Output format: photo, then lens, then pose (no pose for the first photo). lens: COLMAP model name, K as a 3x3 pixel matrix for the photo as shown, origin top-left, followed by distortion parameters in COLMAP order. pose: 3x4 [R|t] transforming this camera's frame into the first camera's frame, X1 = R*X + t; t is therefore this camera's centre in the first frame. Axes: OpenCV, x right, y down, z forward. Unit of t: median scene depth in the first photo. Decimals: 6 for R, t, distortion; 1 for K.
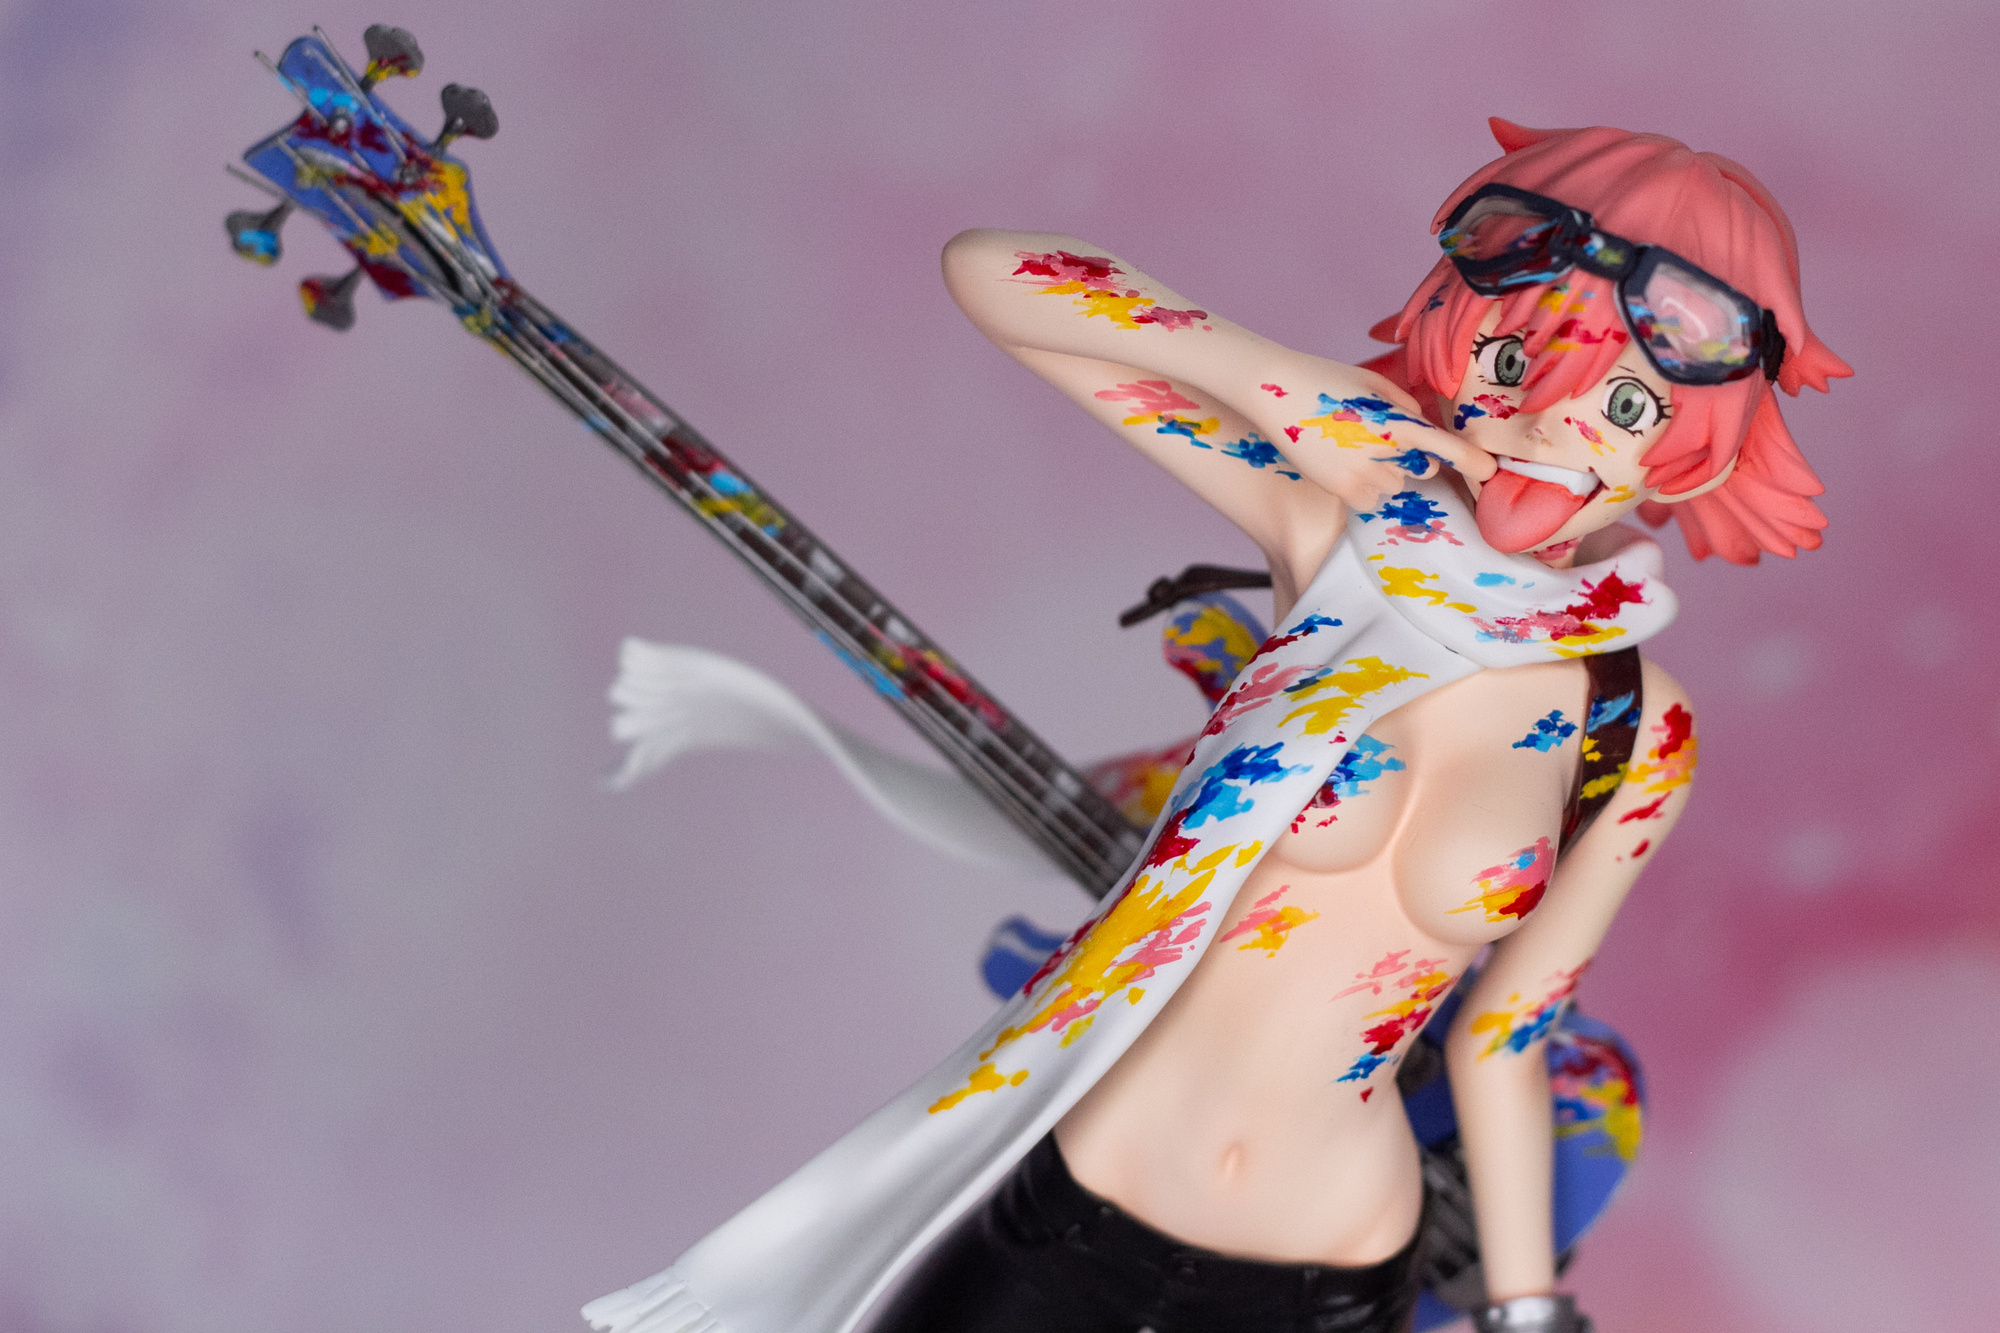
lens RADIAL K [[5394.2, 0, 905.6], [0, 5394.2, 668.8], [0, 0, 1]] dist [-0.144358, -0.310636]
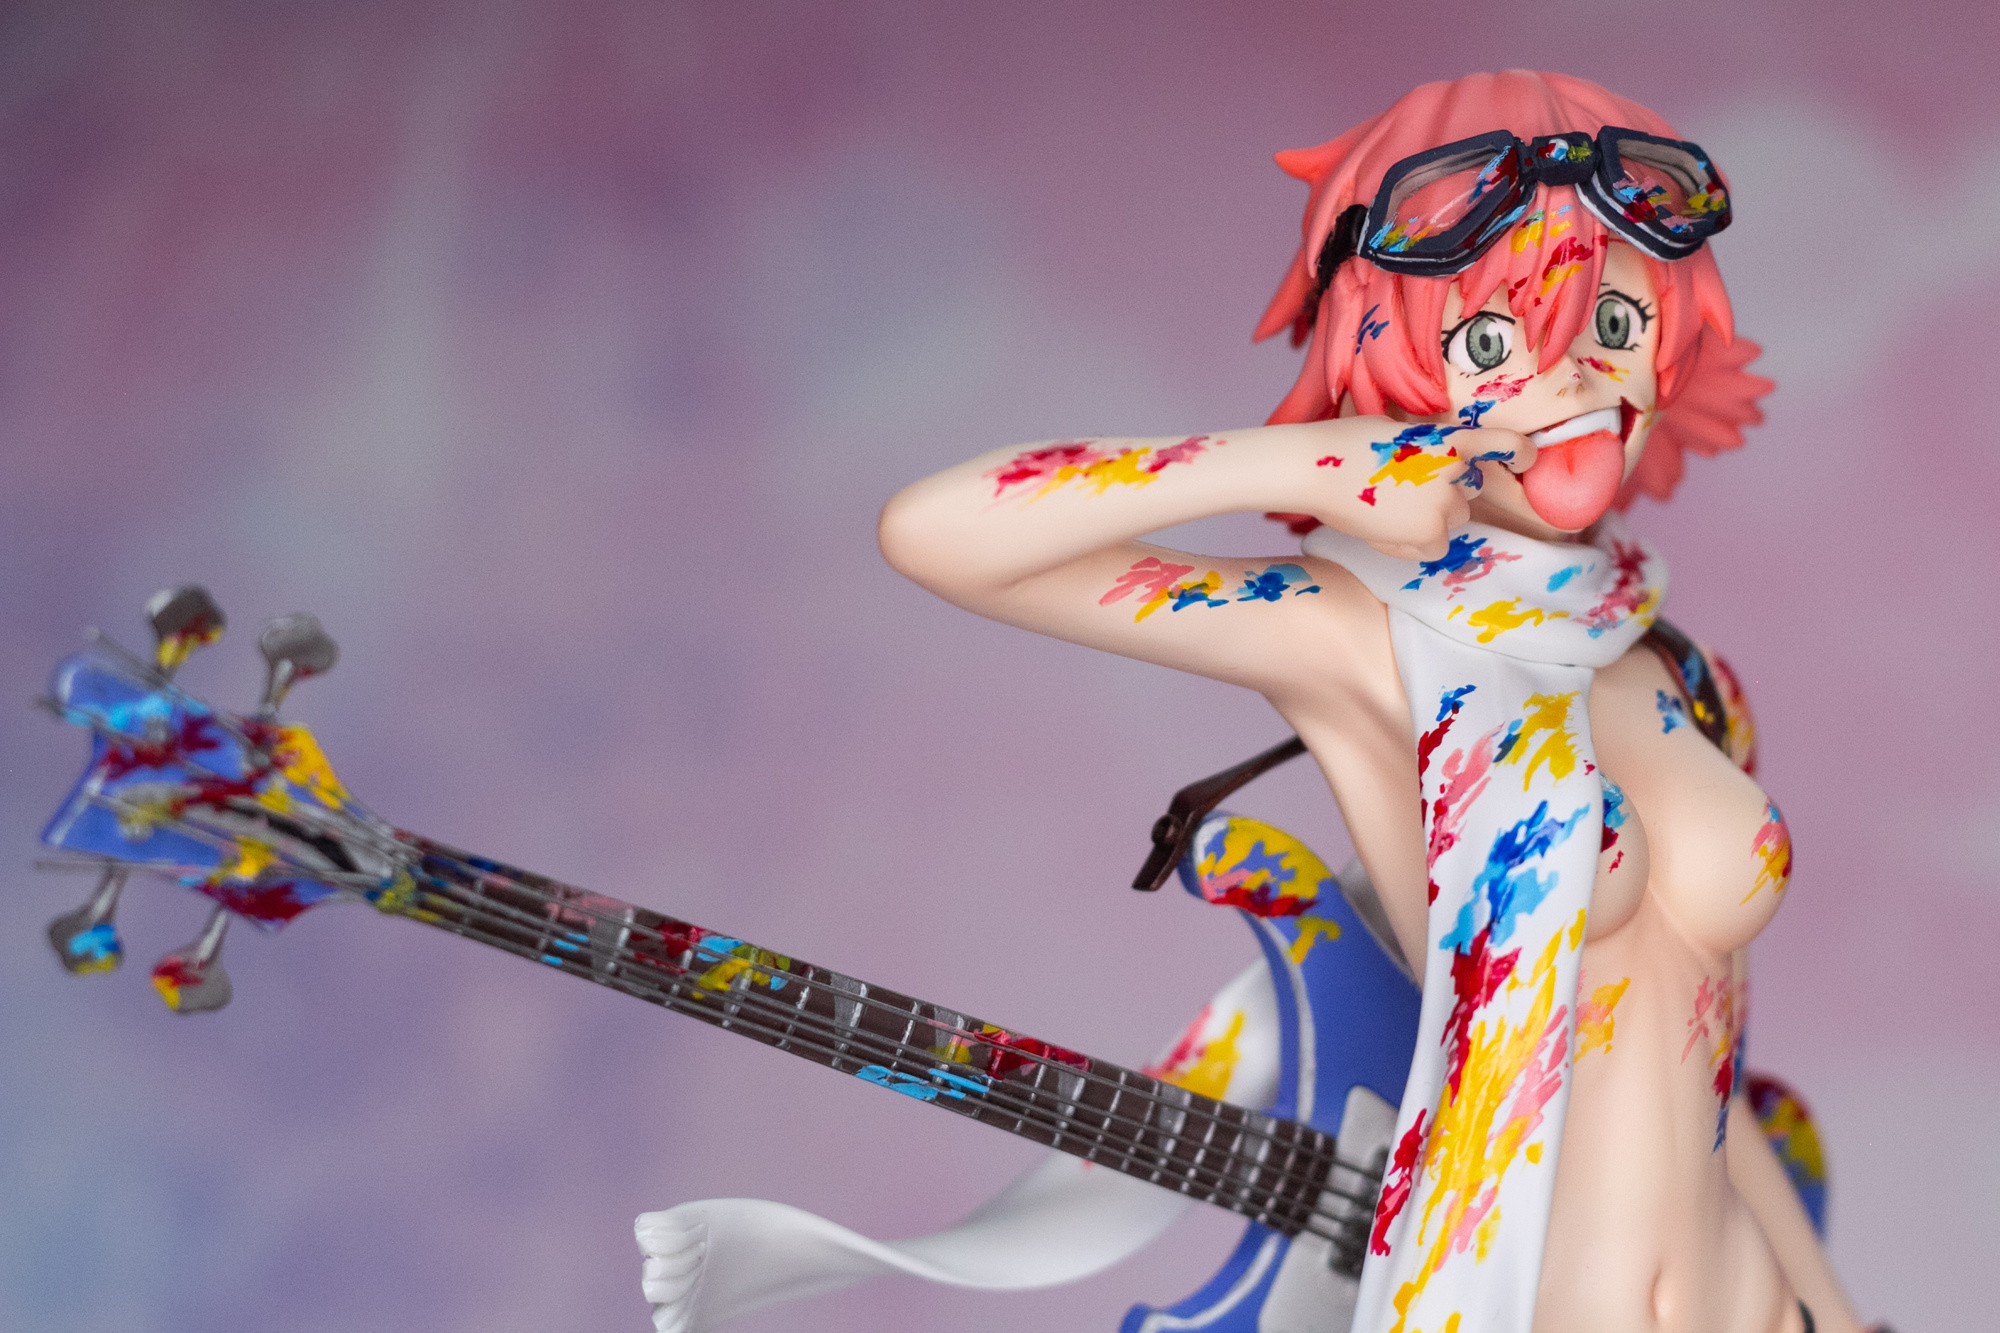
lens RADIAL K [[5709.9, 0, 1000.0], [0, 5709.9, 666.5], [0, 0, 1]] dist [-0.175998, 1.652225]
pose [[0.724458, -0.399605, 0.561673, -0.496710], [0.523184, 0.849292, -0.070581, 0.014017], [-0.448820, 0.344991, 0.824343, 0.259916]]
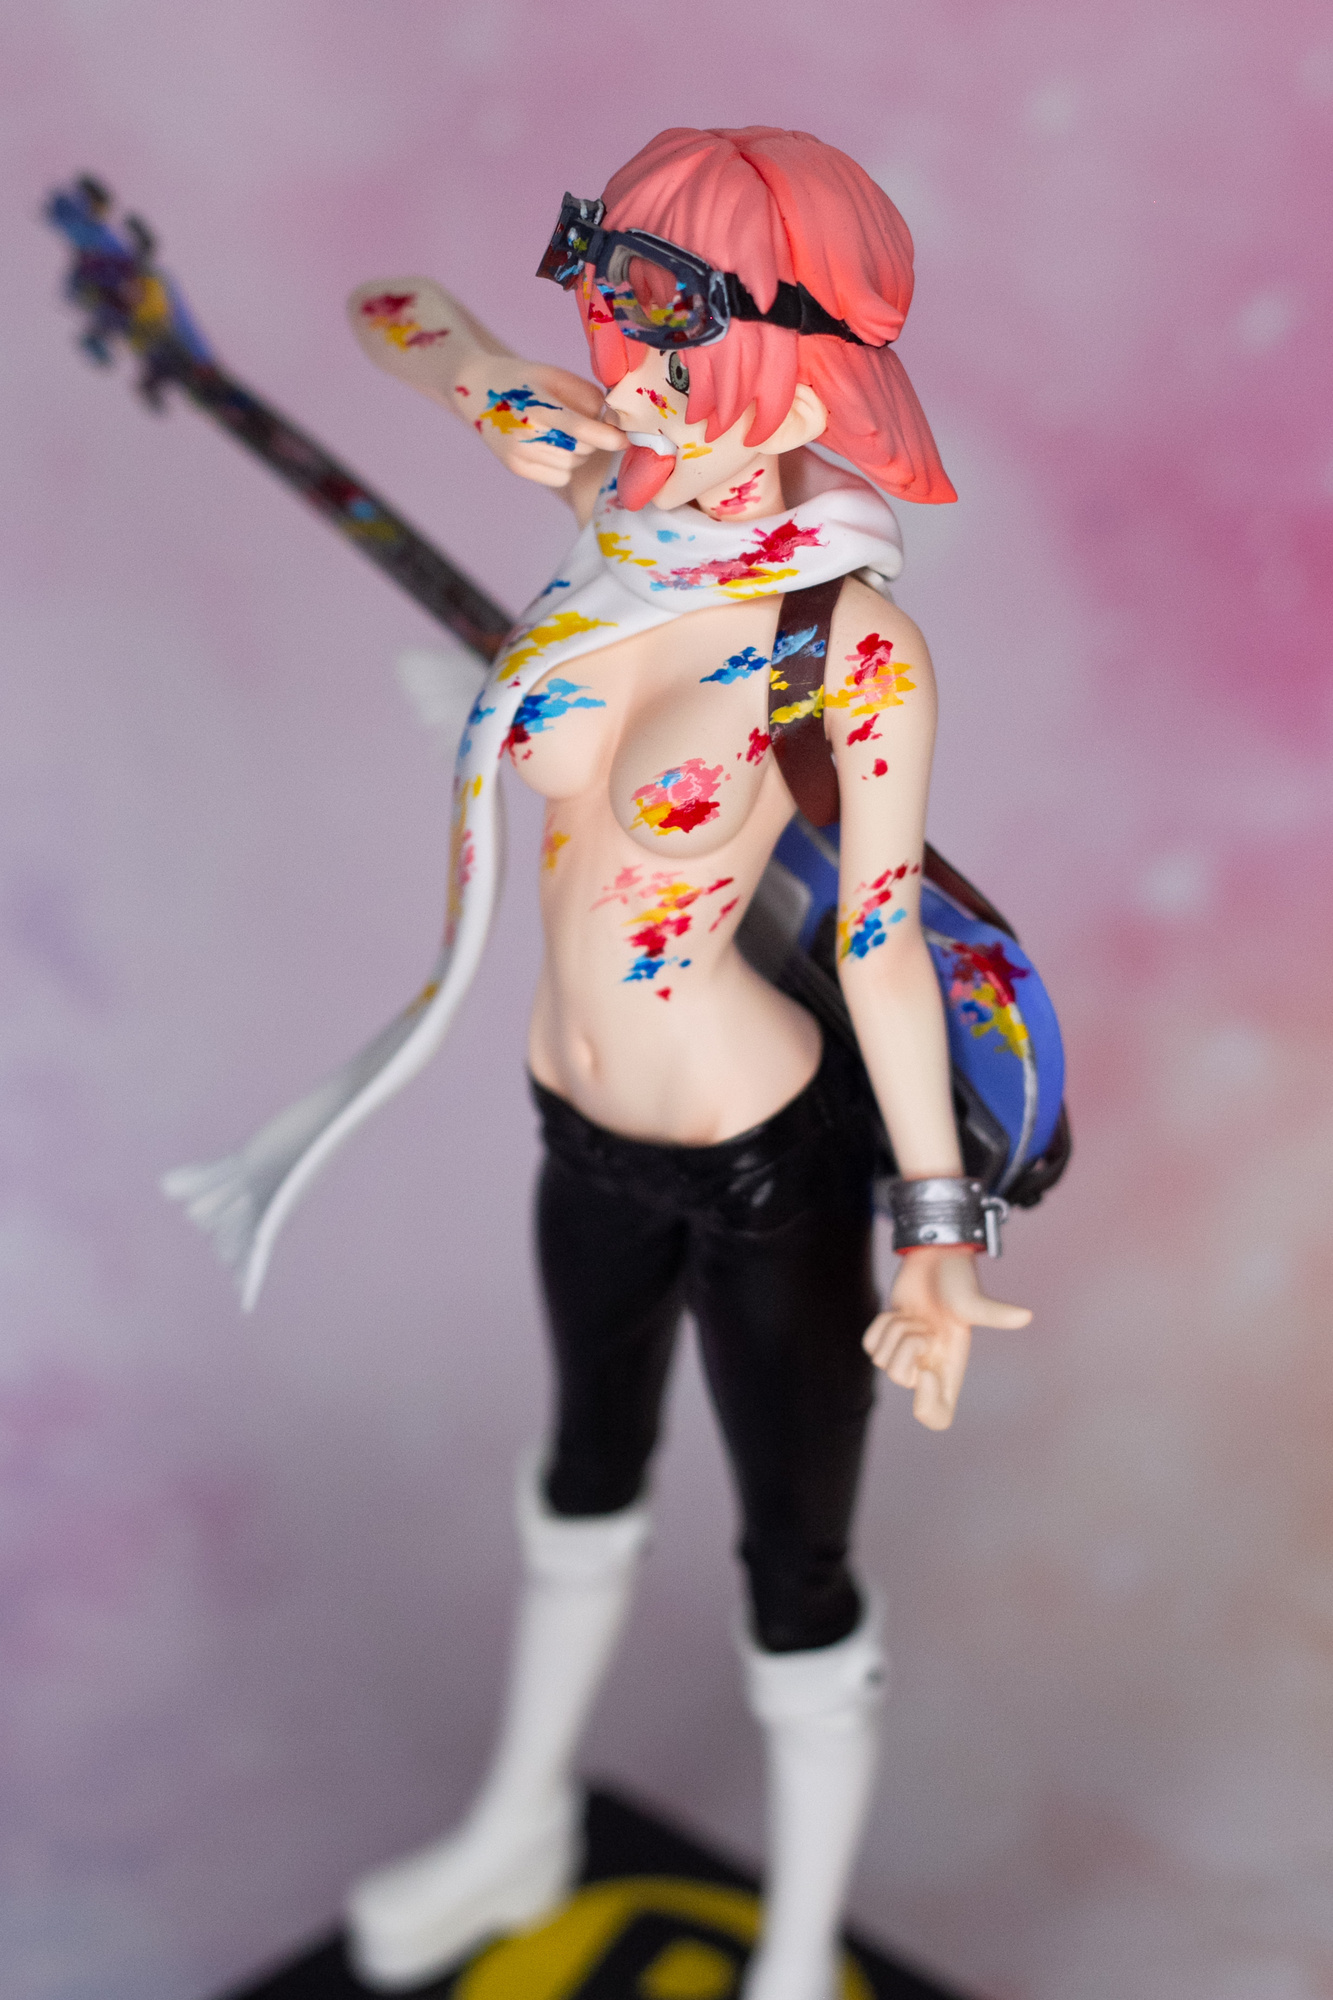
lens RADIAL K [[5235.4, 0, 666.5], [0, 5235.4, 1000.0], [0, 0, 1]] dist [-0.162075, 0.207781]
pose [[0.752059, -0.026207, -0.658575, 0.829013], [0.046748, 0.998814, 0.013637, 0.065943], [0.657436, -0.041043, 0.752392, 0.162627]]
